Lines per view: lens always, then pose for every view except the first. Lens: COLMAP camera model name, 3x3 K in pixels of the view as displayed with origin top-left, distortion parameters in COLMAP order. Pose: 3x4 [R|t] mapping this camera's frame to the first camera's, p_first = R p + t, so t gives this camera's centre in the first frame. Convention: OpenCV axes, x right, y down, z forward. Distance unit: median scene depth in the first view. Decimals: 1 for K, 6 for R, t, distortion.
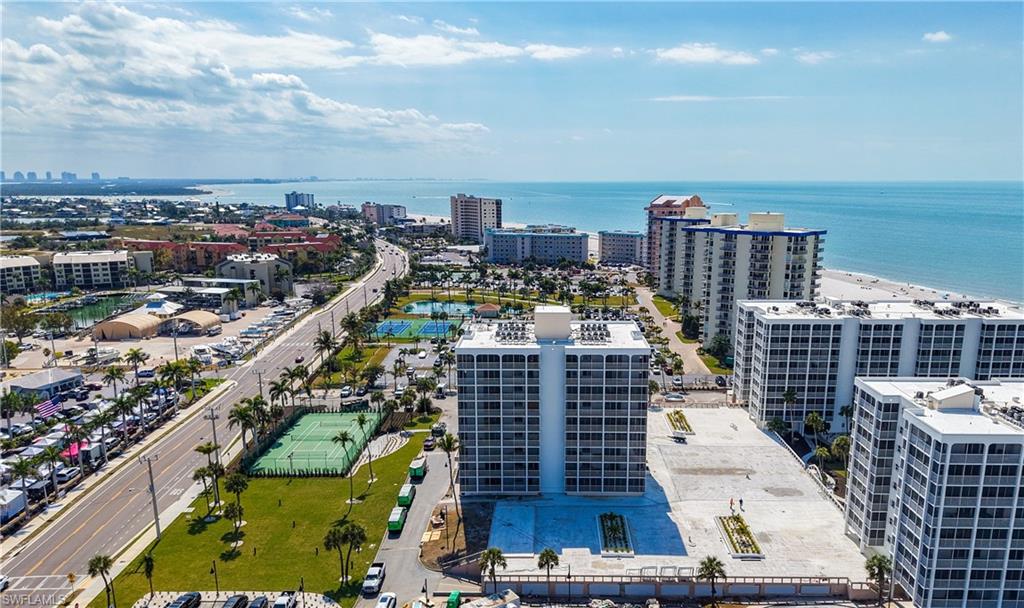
lens RADIAL K [[732.5, 0, 512.0], [0, 732.5, 304.0], [0, 0, 1]] dist [0.008059, 0.002268]
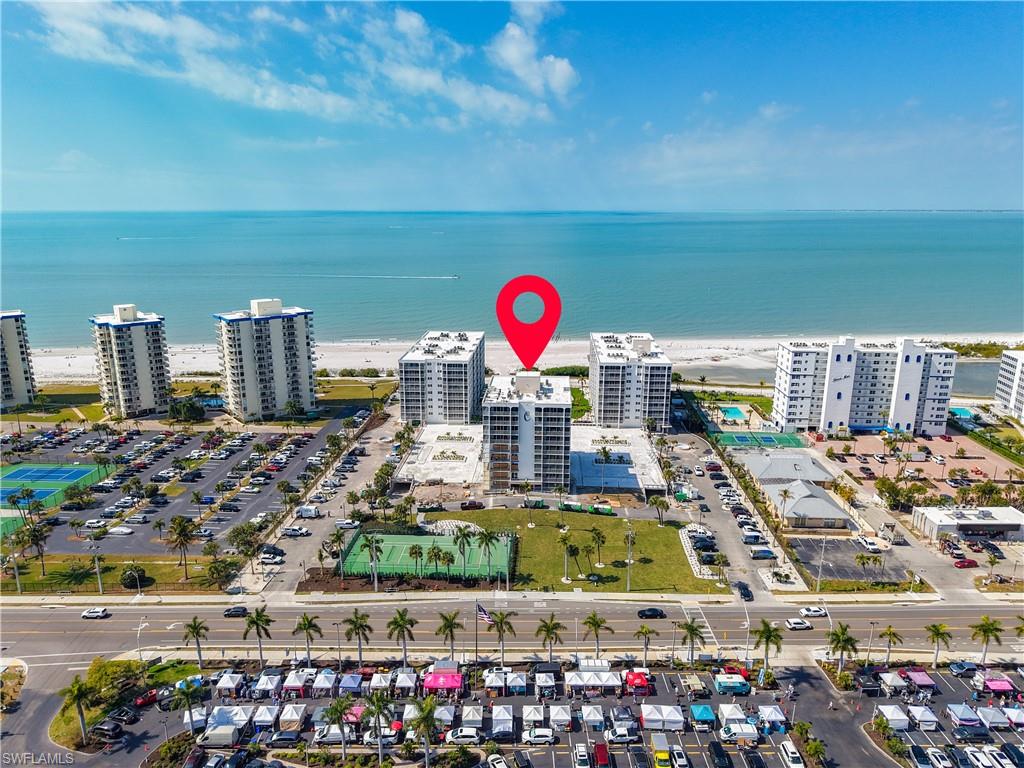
lens RADIAL K [[683.9, 0, 512.0], [0, 683.9, 384.0], [0, 0, 1]] dist [0.059069, -0.083722]
pose [[0.038980, -0.241270, 0.969675, -1.138733], [0.182779, 0.955761, 0.230460, -0.256966], [-0.982381, 0.168253, 0.081354, 0.743774]]
